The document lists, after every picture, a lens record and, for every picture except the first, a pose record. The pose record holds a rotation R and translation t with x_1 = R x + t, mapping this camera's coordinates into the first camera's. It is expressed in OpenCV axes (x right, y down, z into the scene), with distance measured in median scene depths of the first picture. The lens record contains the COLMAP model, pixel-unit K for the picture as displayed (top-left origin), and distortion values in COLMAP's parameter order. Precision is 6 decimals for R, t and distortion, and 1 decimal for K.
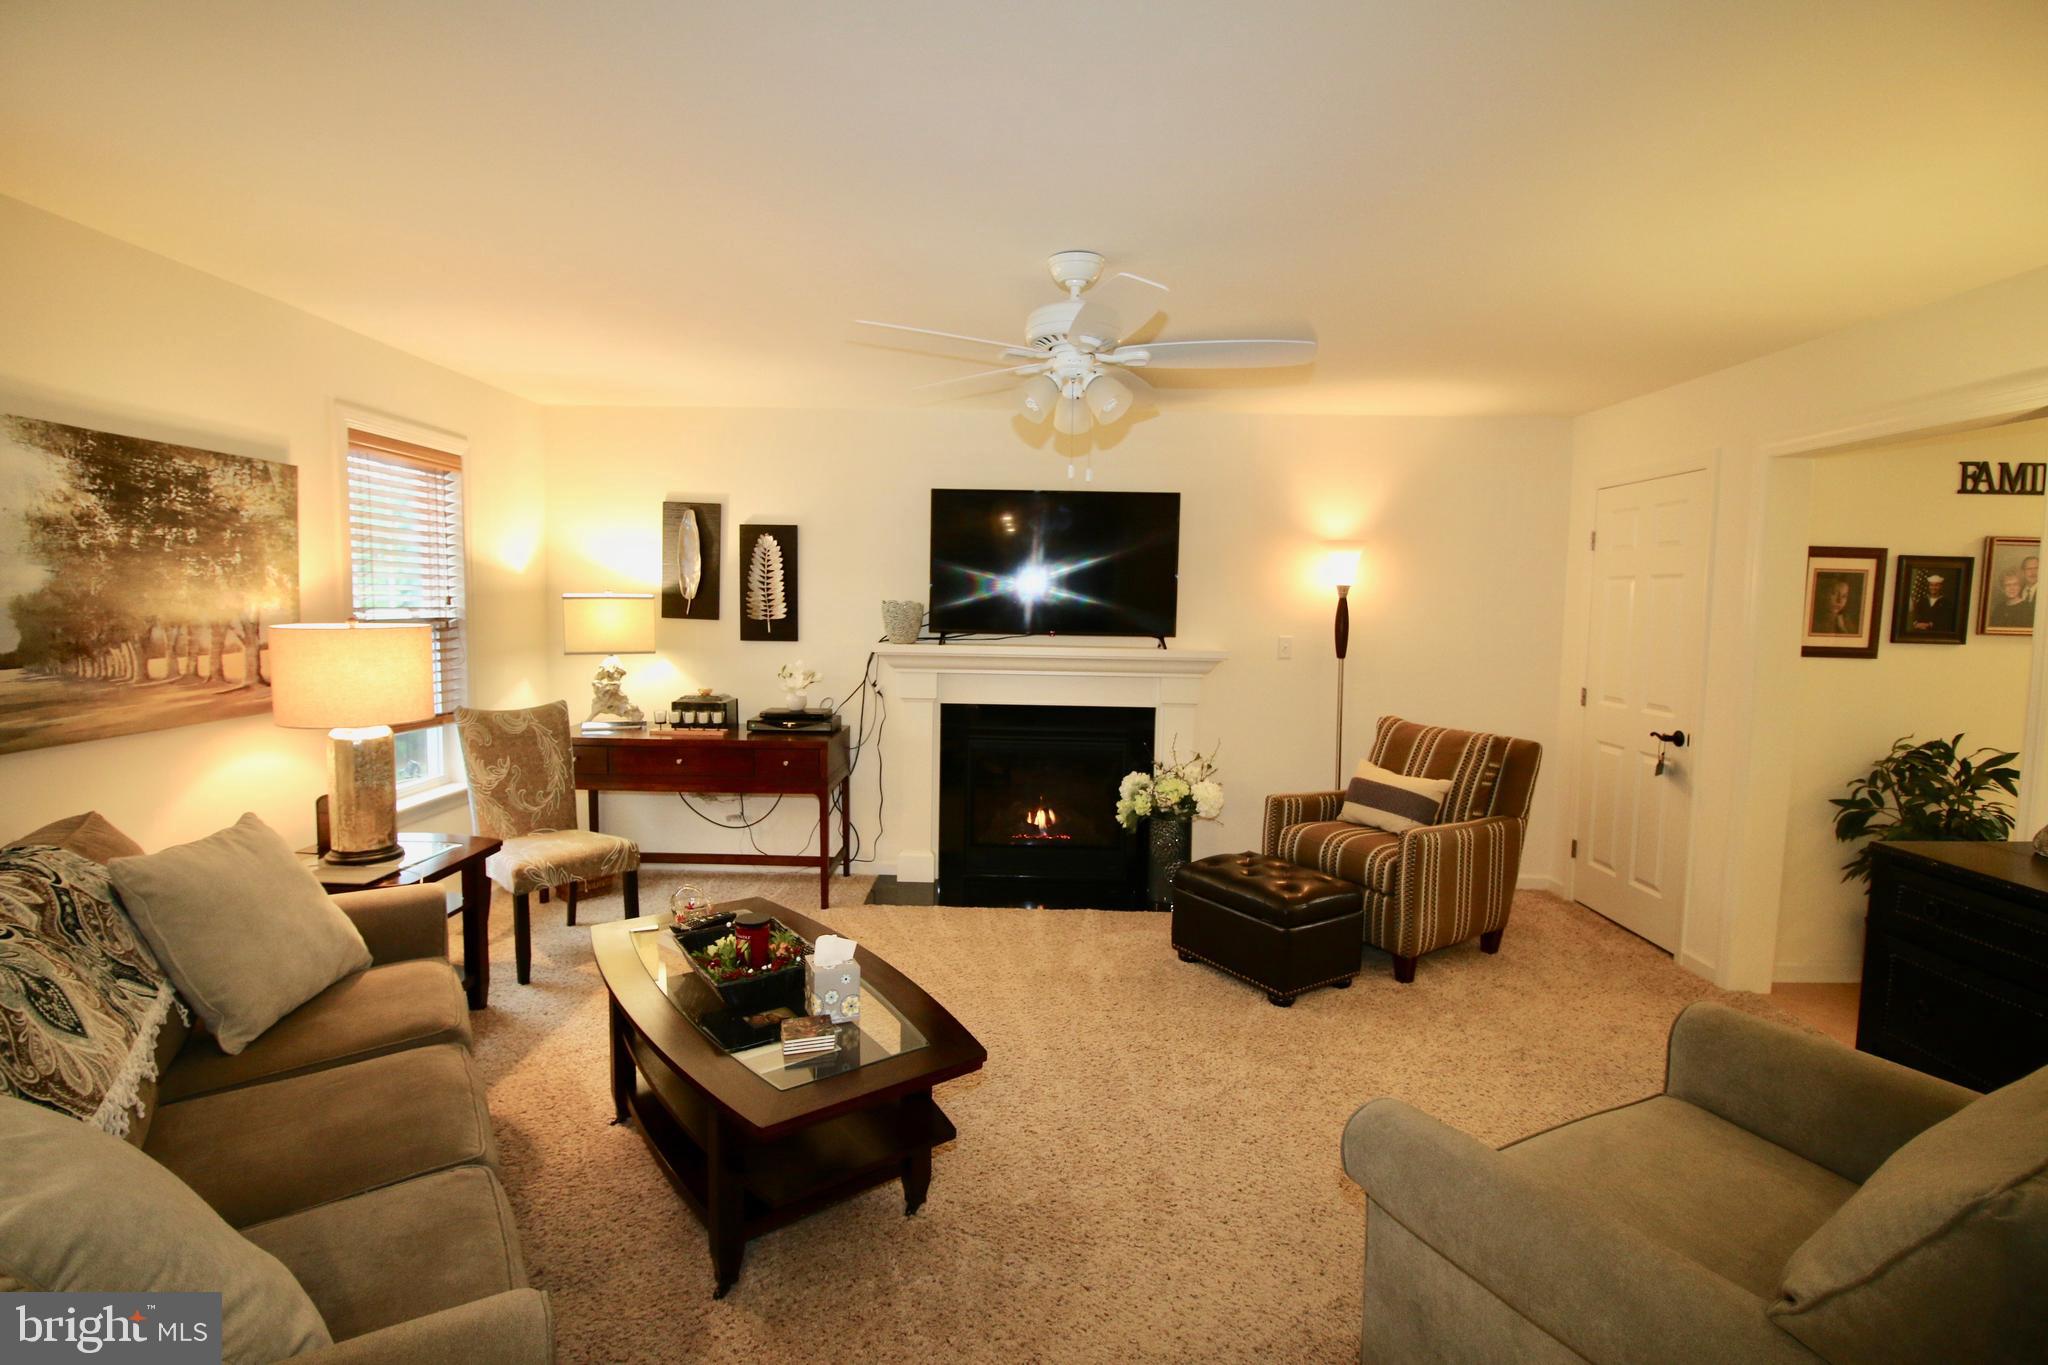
lens RADIAL K [[948.7, 0, 1022.9], [0, 948.7, 674.0], [0, 0, 1]] dist [-0.009151, -0.005754]
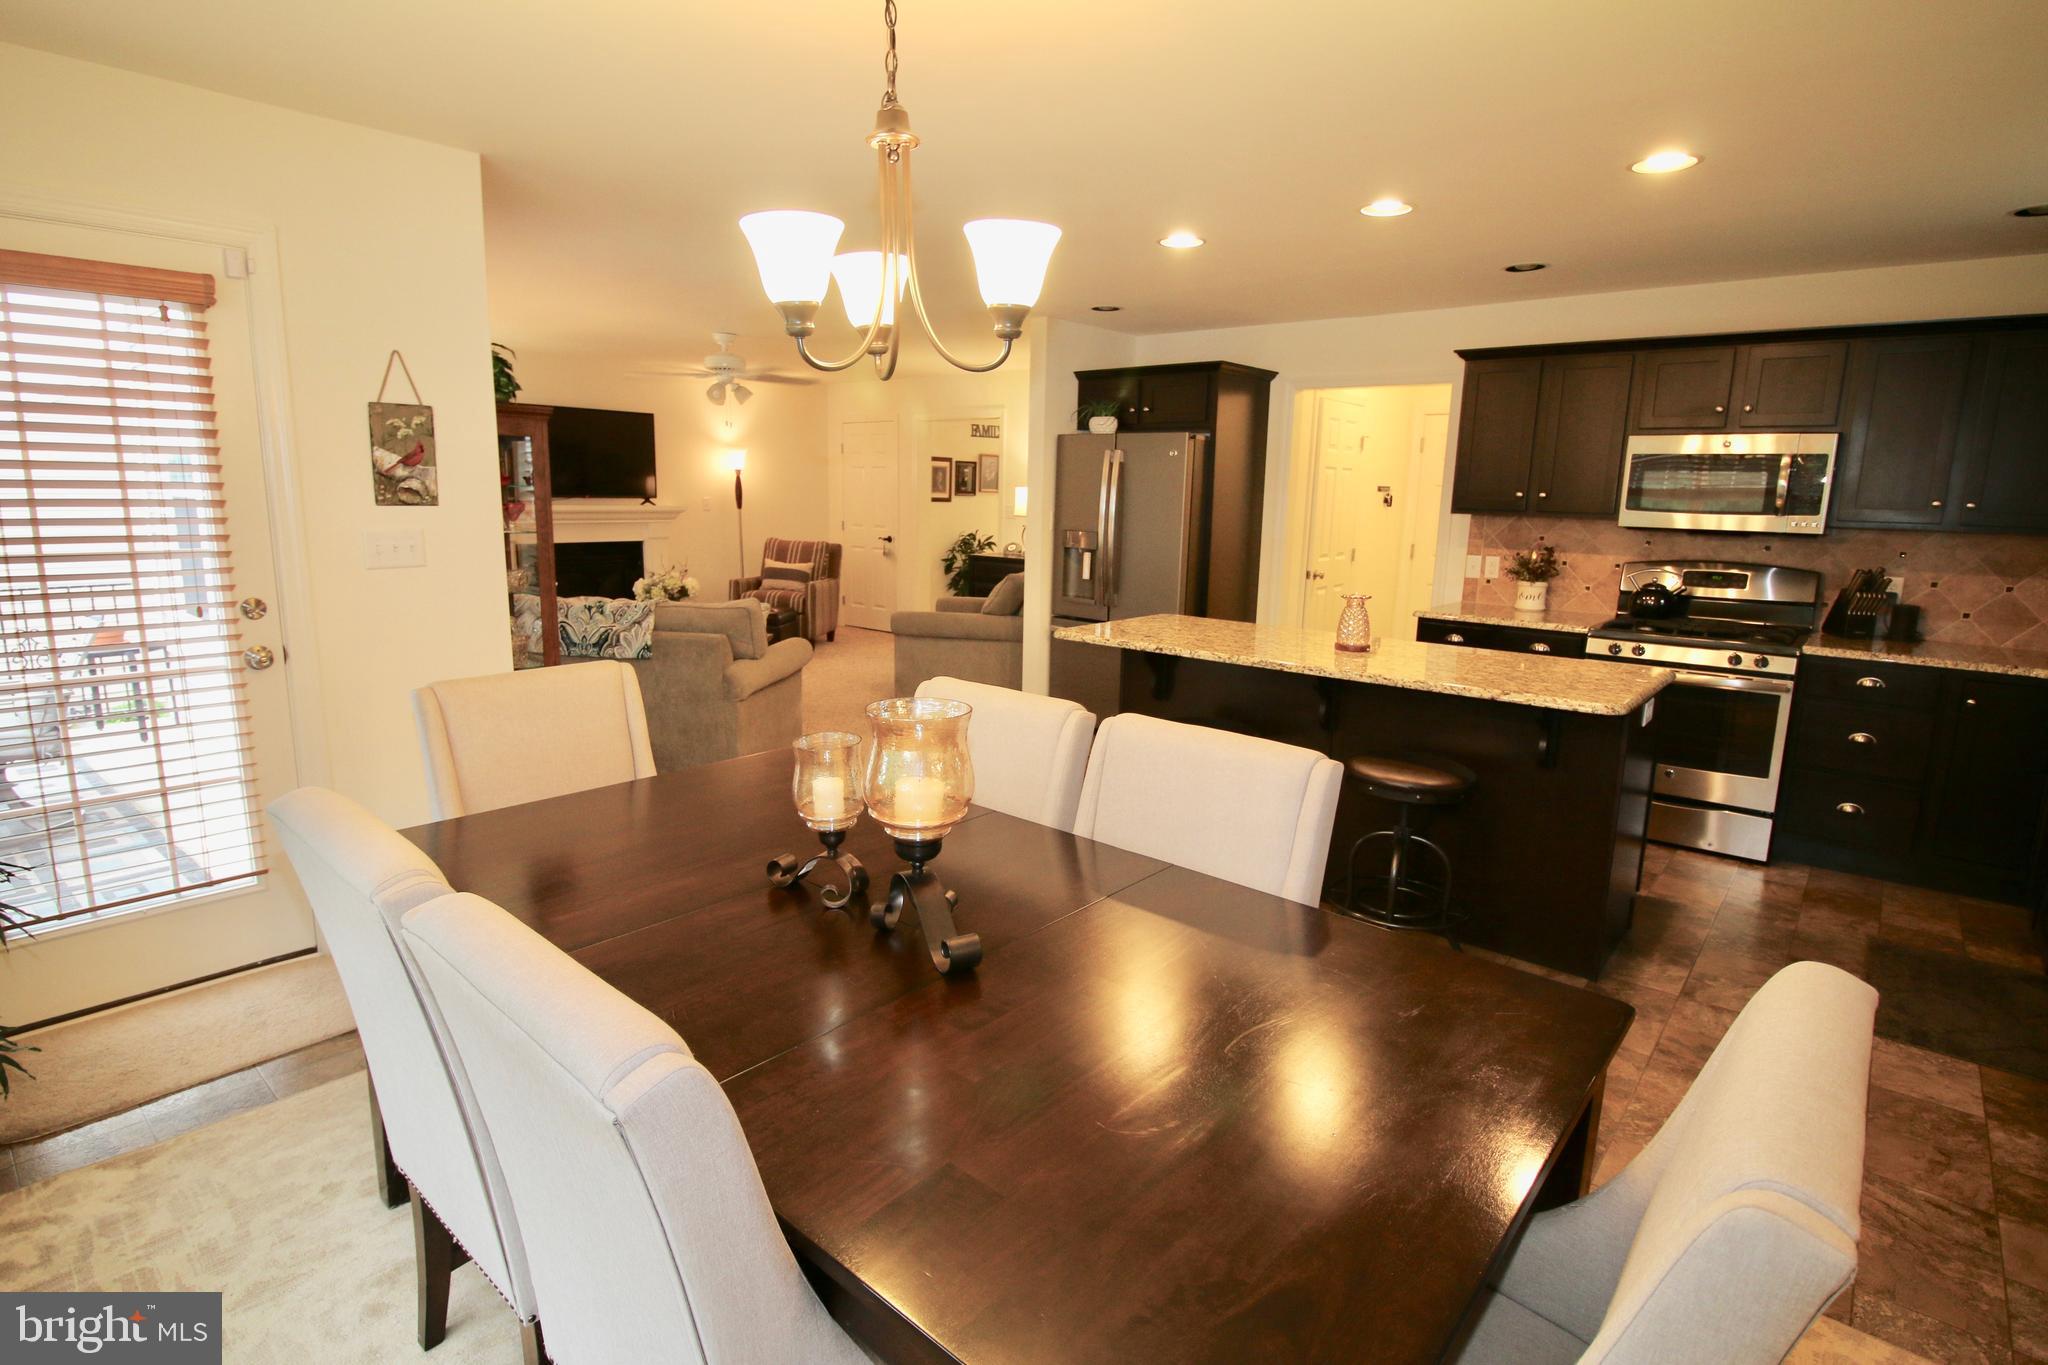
lens RADIAL K [[992.2, 0, 1012.9], [0, 992.2, 680.1], [0, 0, 1]] dist [-0.006074, -0.001711]
pose [[0.651645, -0.146849, 0.744174, -1.287894], [0.051644, 0.987394, 0.149621, 0.081951], [-0.756764, -0.059068, 0.651014, -1.106391]]
